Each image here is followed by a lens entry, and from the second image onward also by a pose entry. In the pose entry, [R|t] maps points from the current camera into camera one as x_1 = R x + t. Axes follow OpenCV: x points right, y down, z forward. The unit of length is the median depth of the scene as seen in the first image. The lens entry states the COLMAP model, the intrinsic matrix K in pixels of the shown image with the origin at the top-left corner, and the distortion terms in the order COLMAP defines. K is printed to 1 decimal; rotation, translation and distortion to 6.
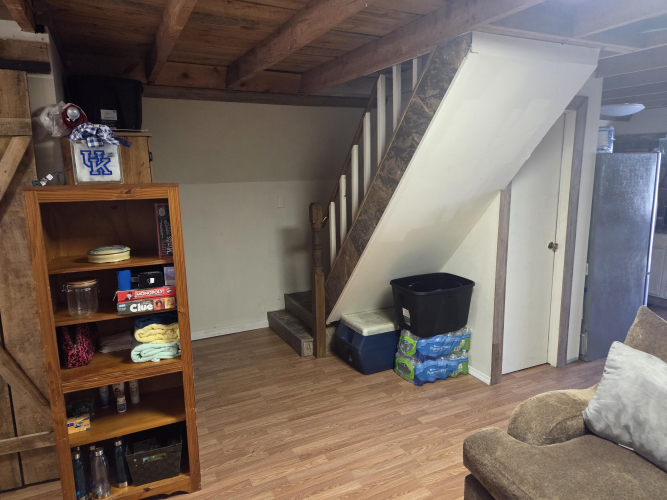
lens RADIAL K [[450.1, 0, 330.3], [0, 450.1, 247.6], [0, 0, 1]] dist [0.068896, -0.059811]
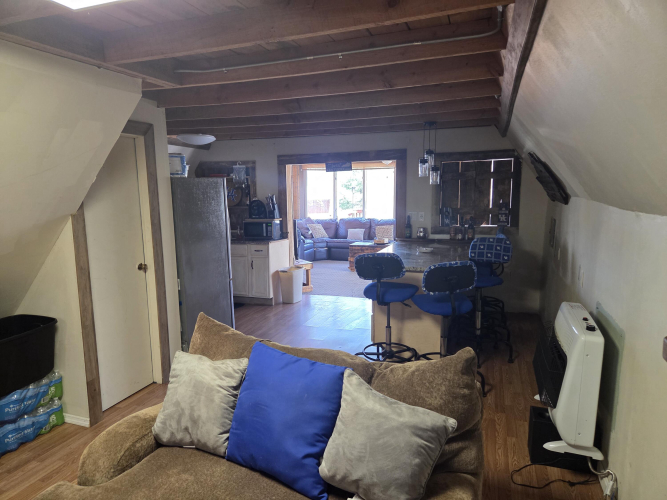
lens RADIAL K [[448.2, 0, 334.9], [0, 448.2, 253.6], [0, 0, 1]] dist [0.073153, -0.062330]
pose [[0.710409, -0.106220, 0.695727, 0.098348], [0.128402, 0.991515, 0.020268, 0.001354], [-0.691977, 0.074934, 0.718020, -0.025853]]
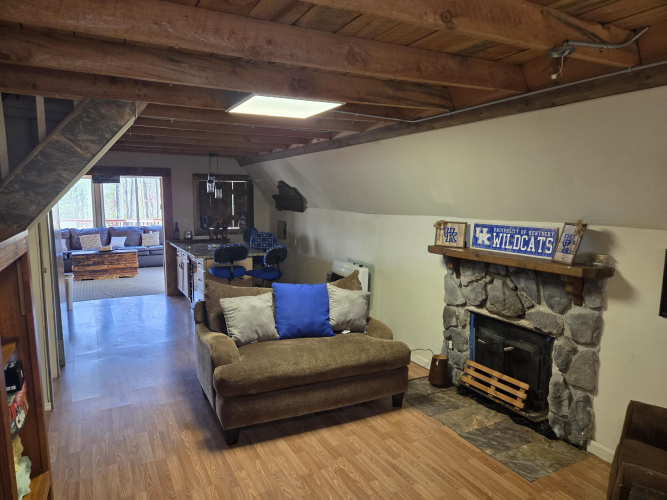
lens RADIAL K [[448.2, 0, 334.9], [0, 448.2, 253.6], [0, 0, 1]] dist [0.073153, -0.062330]
pose [[-0.039880, -0.120175, 0.991951, -0.678843], [0.163222, 0.978623, 0.125122, -0.071016], [-0.985783, 0.166898, -0.019412, 0.329972]]
